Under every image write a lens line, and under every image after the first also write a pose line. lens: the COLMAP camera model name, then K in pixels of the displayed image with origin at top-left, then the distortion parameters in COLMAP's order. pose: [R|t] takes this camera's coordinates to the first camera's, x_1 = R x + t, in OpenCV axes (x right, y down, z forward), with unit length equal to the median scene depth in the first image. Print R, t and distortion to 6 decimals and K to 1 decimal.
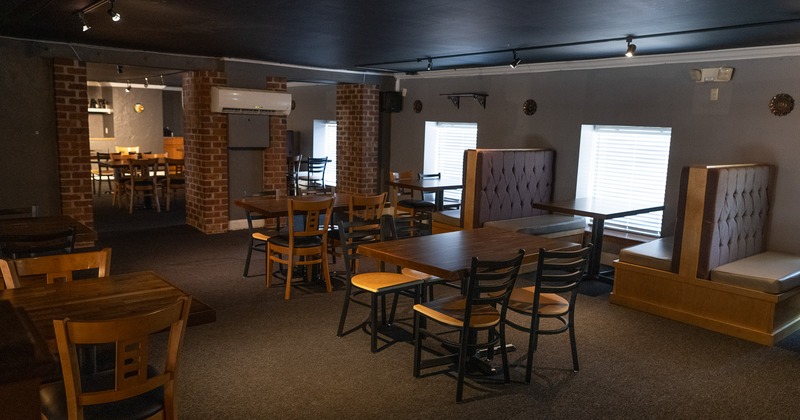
lens RADIAL K [[577.5, 0, 402.4], [0, 577.5, 212.5], [0, 0, 1]] dist [-0.008774, -0.001380]
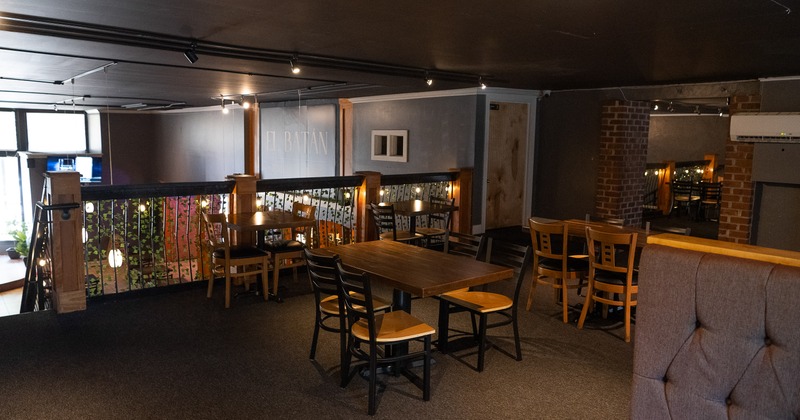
lens RADIAL K [[577.5, 0, 403.6], [0, 577.5, 208.4], [0, 0, 1]] dist [-0.008774, -0.001380]
pose [[-0.012046, 0.092934, -0.995599, 0.603374], [-0.171633, 0.980703, 0.093620, -0.067692], [0.985087, 0.172005, 0.004137, 0.517734]]
